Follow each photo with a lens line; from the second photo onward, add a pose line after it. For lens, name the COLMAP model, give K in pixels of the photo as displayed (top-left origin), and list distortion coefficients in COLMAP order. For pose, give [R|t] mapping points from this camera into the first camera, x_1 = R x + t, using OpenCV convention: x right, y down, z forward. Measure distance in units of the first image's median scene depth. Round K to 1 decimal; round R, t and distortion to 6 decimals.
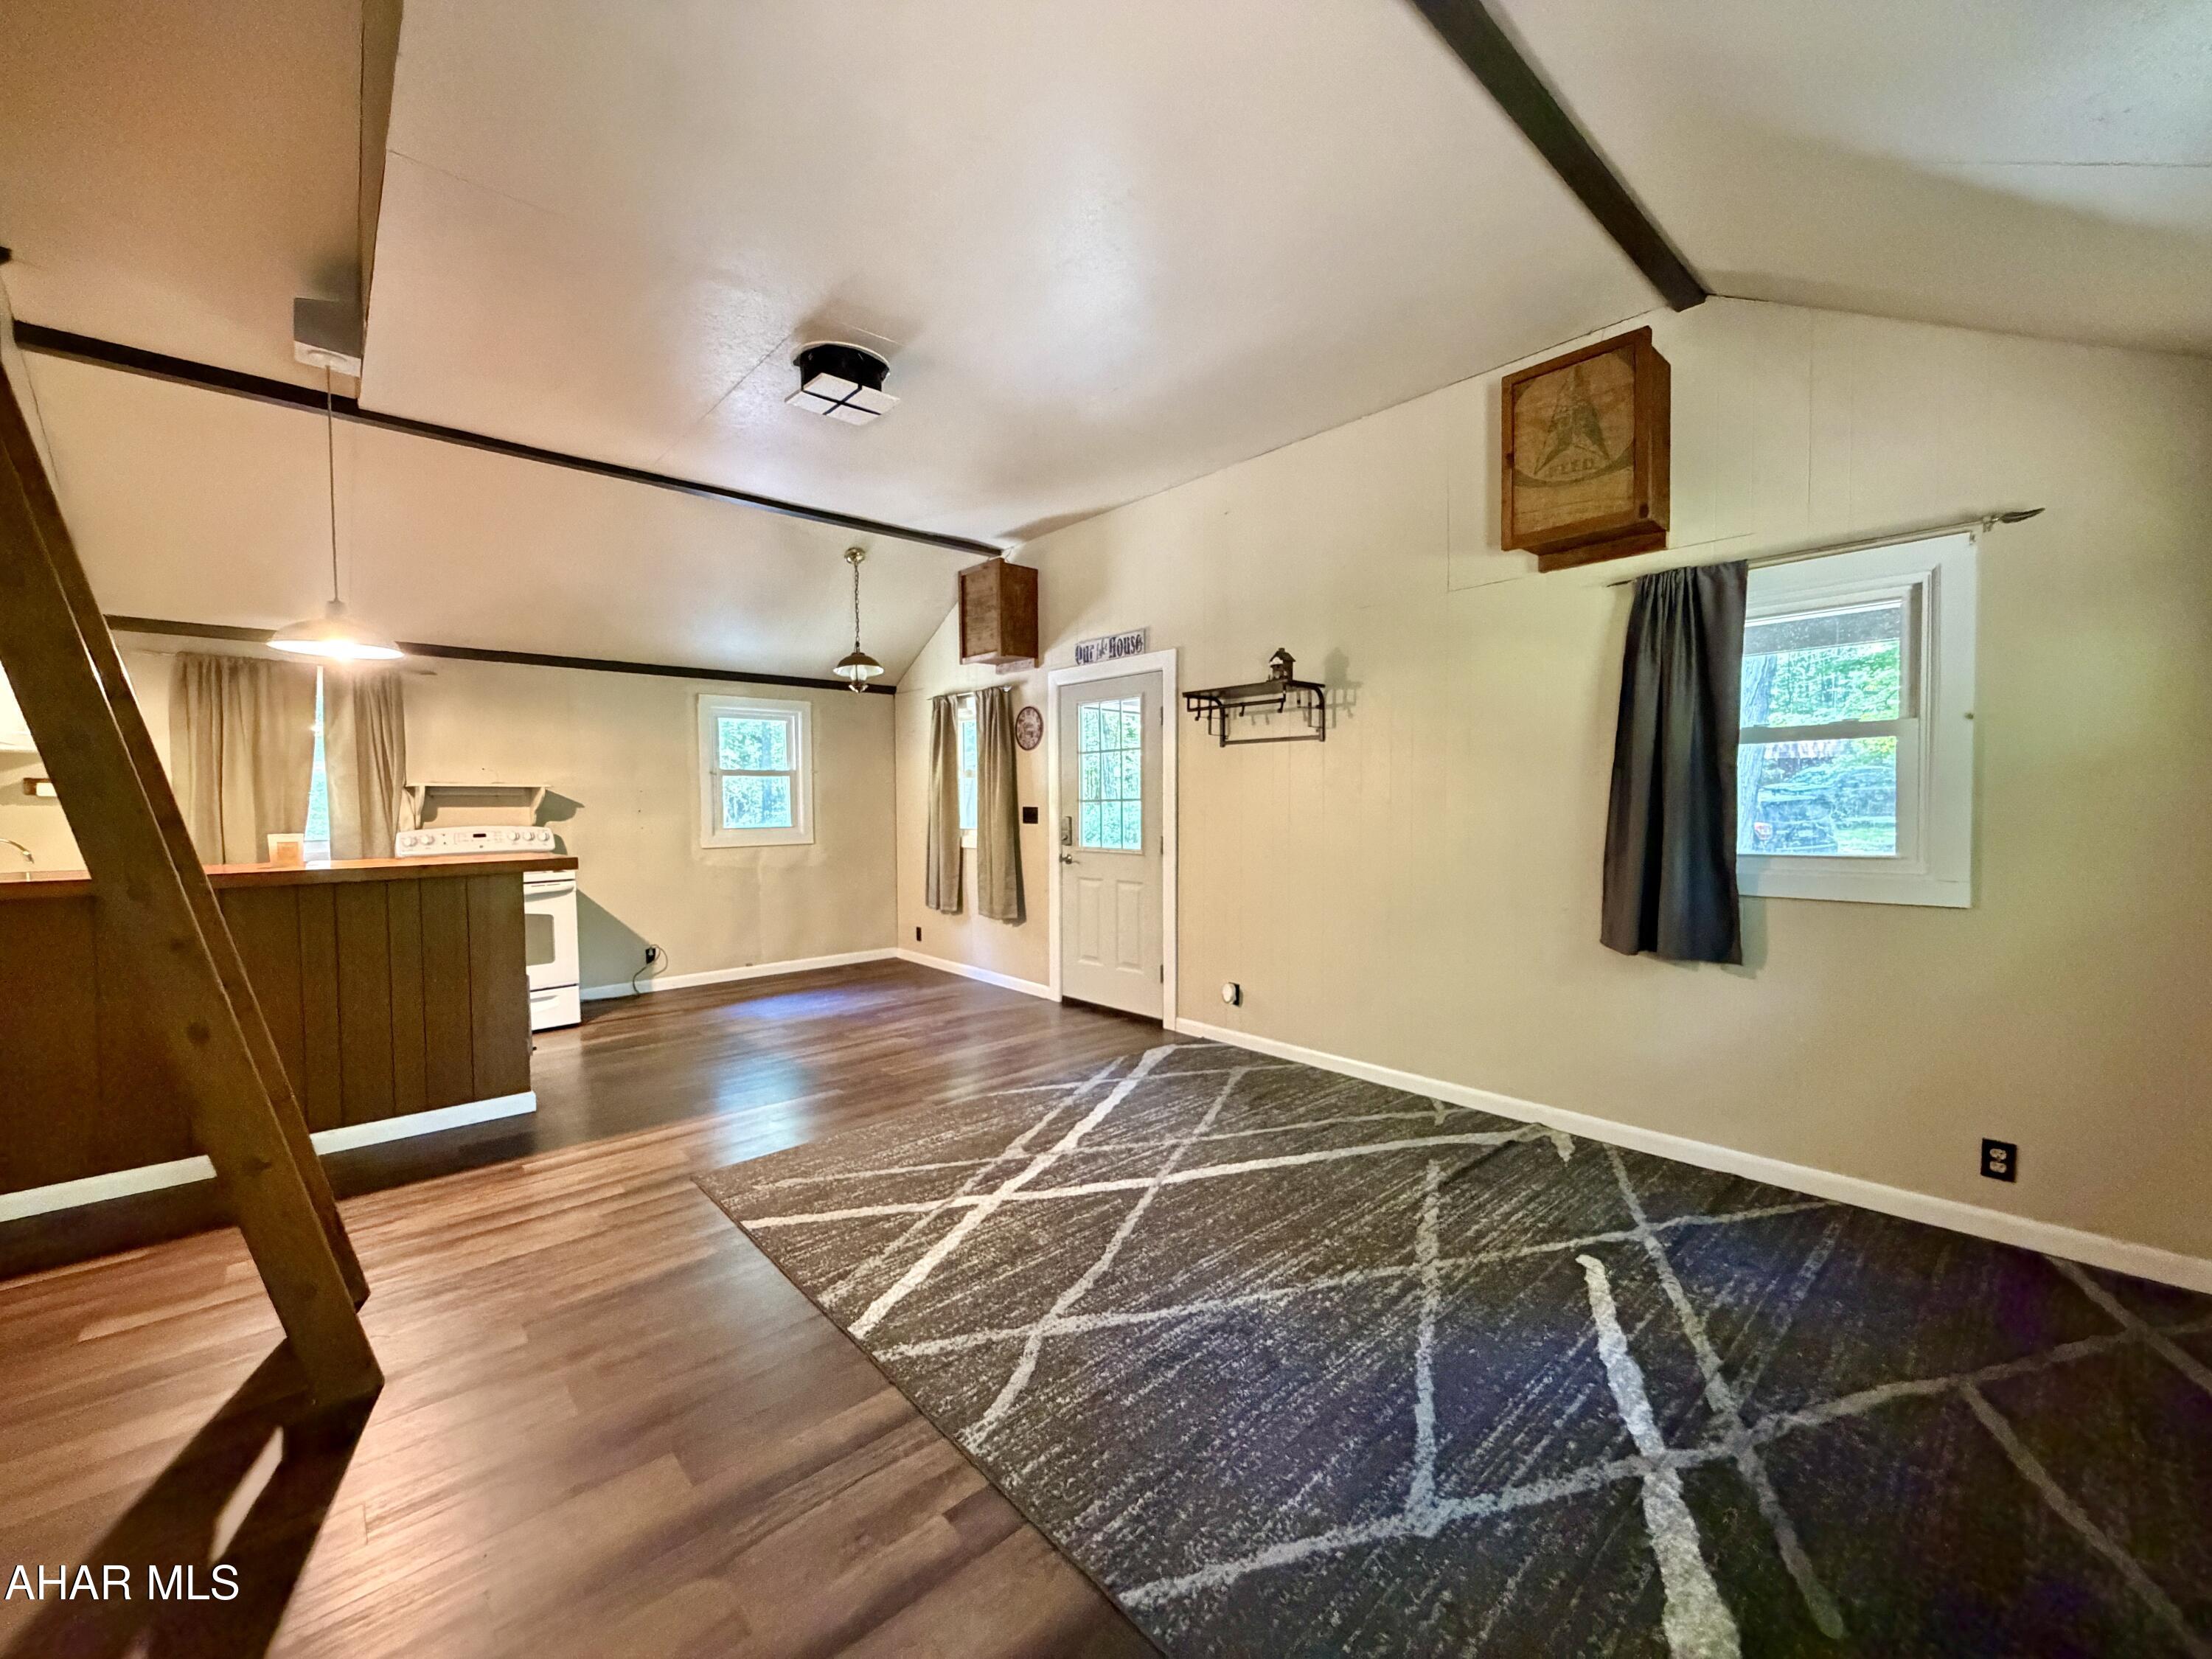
lens RADIAL K [[880.5, 0, 1101.7], [0, 880.5, 830.6], [0, 0, 1]] dist [0.000837, 0.000539]
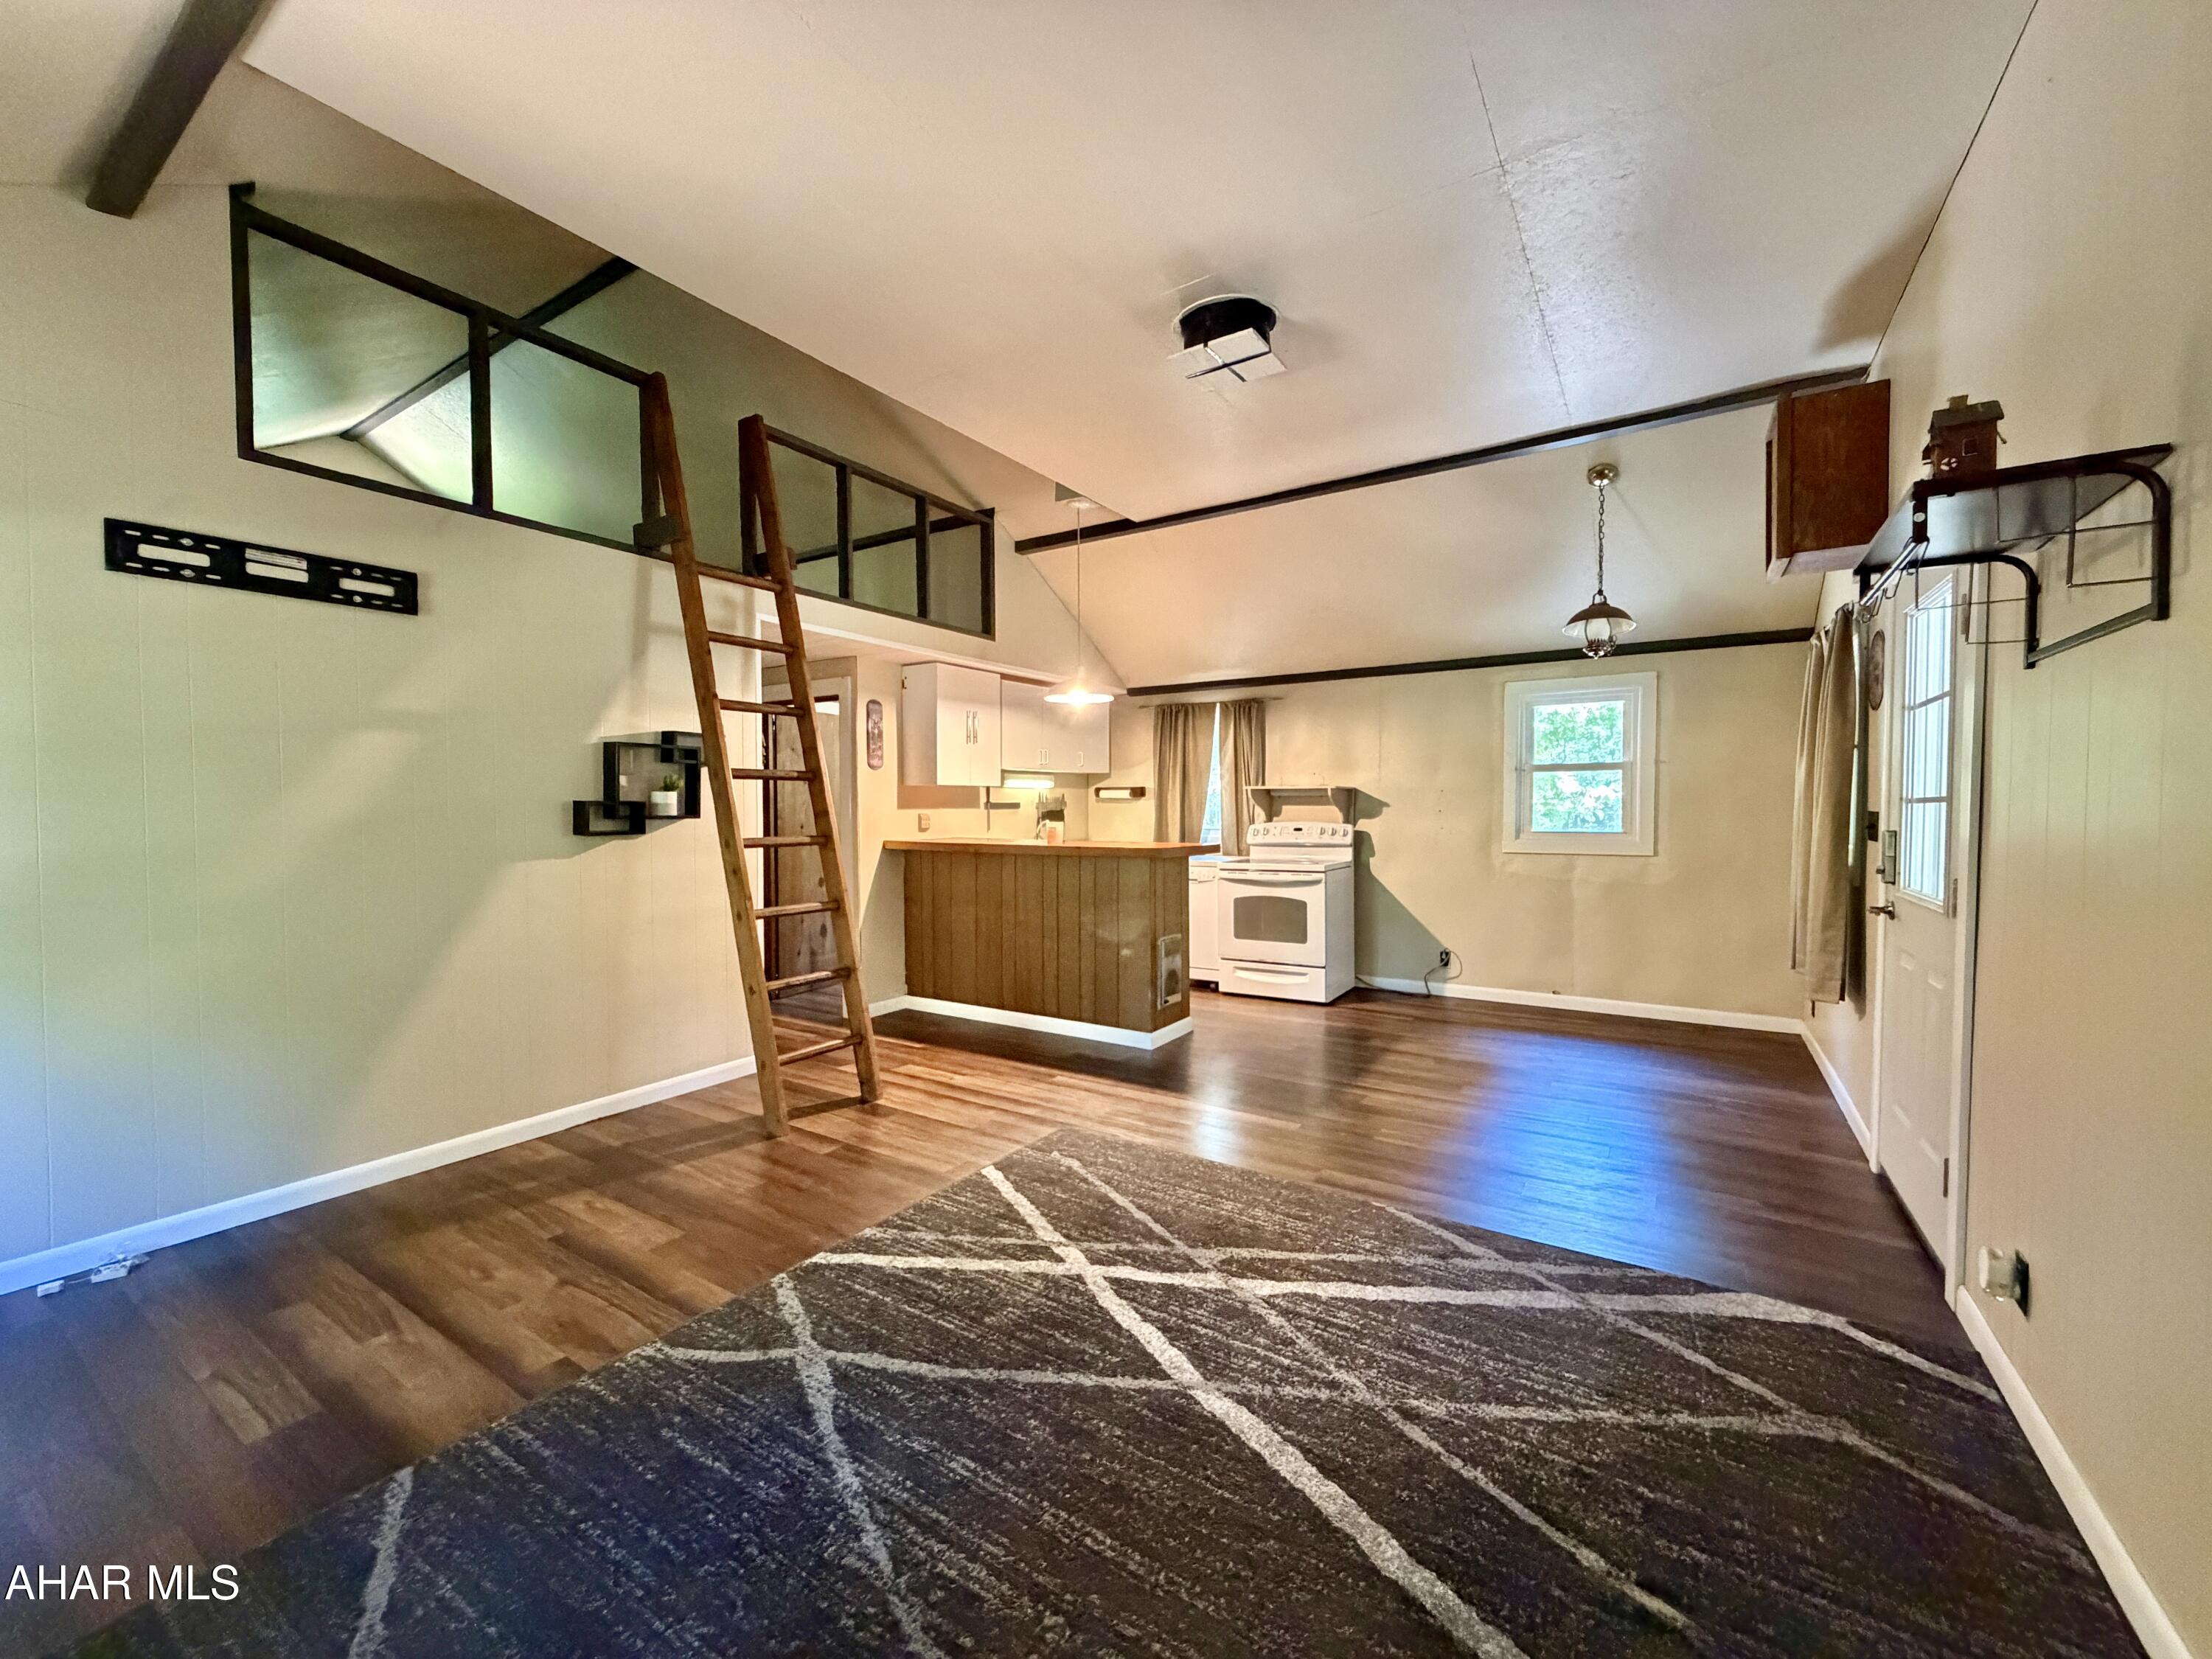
lens RADIAL K [[880.5, 0, 1096.5], [0, 880.5, 830.3], [0, 0, 1]] dist [0.000837, 0.000539]
pose [[0.250482, 0.032902, -0.967562, 0.646326], [-0.032103, 0.999155, 0.025666, -0.025484], [0.967589, 0.024633, 0.251327, 0.738370]]
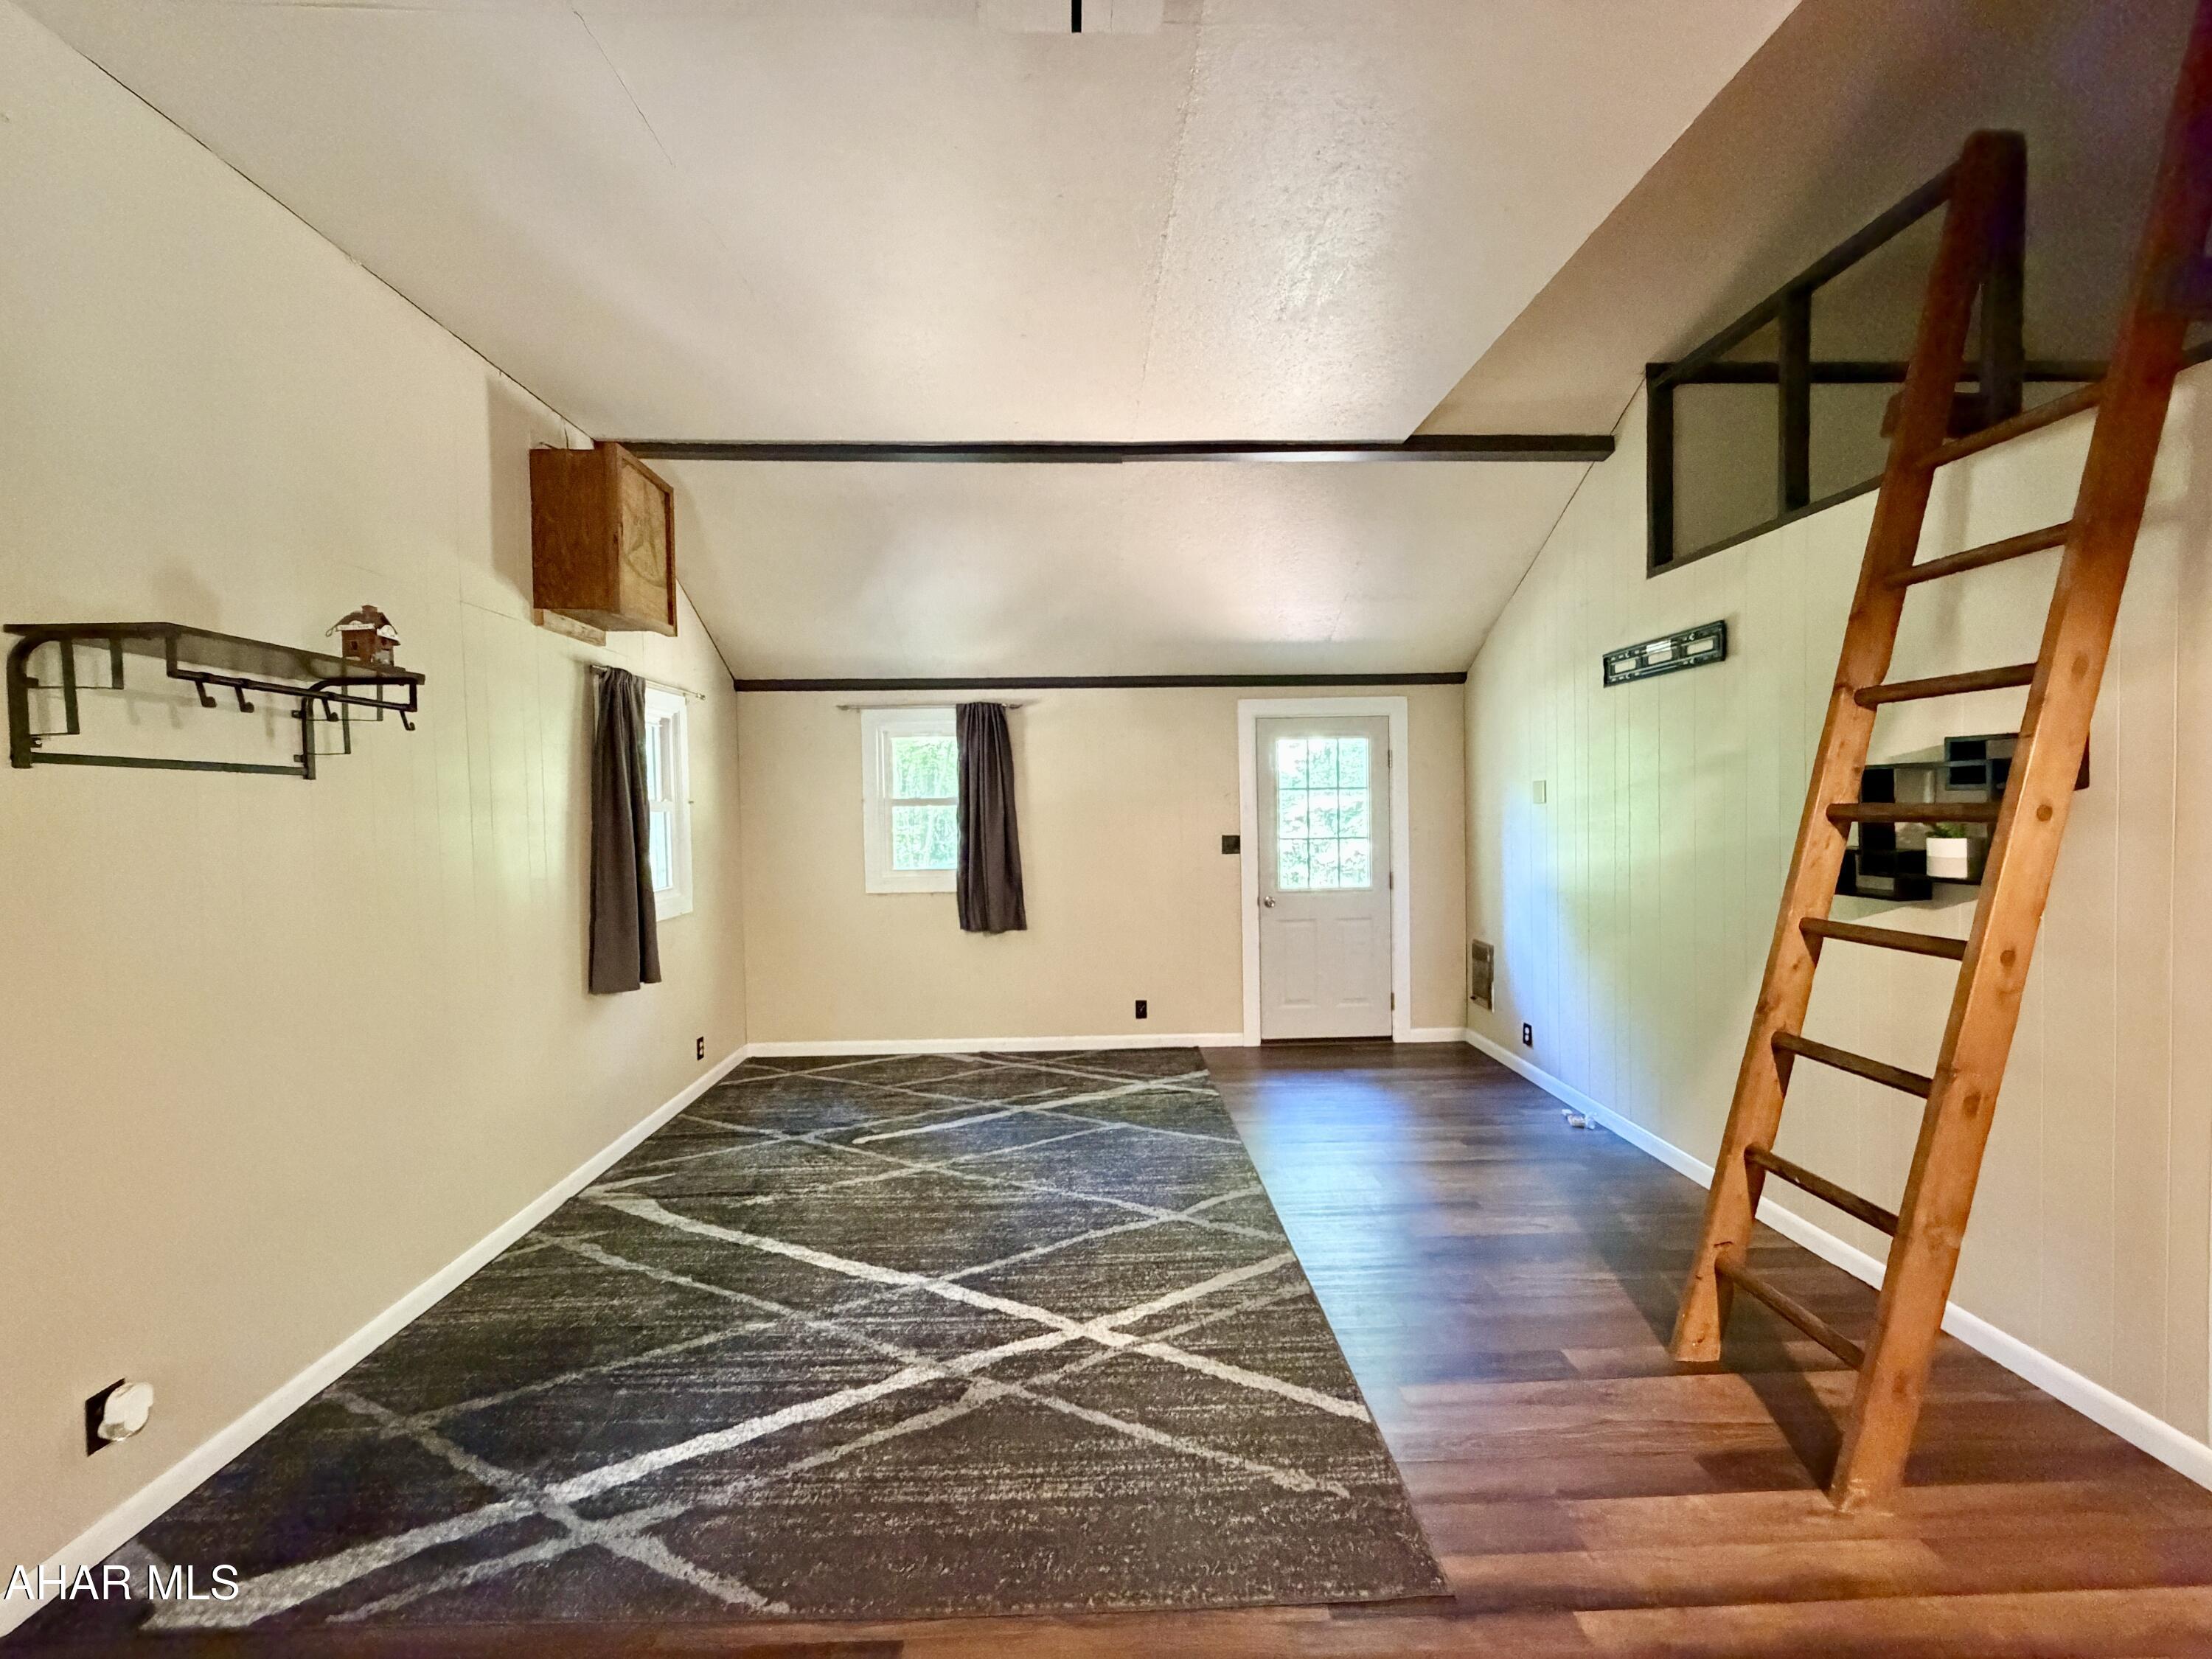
lens RADIAL K [[880.5, 0, 1103.9], [0, 880.5, 826.6], [0, 0, 1]] dist [0.000837, 0.000539]
pose [[-0.761599, 0.001120, 0.648048, -0.648206], [0.043062, 0.997876, 0.048882, -0.106867], [-0.646617, 0.065134, -0.760029, 1.507942]]
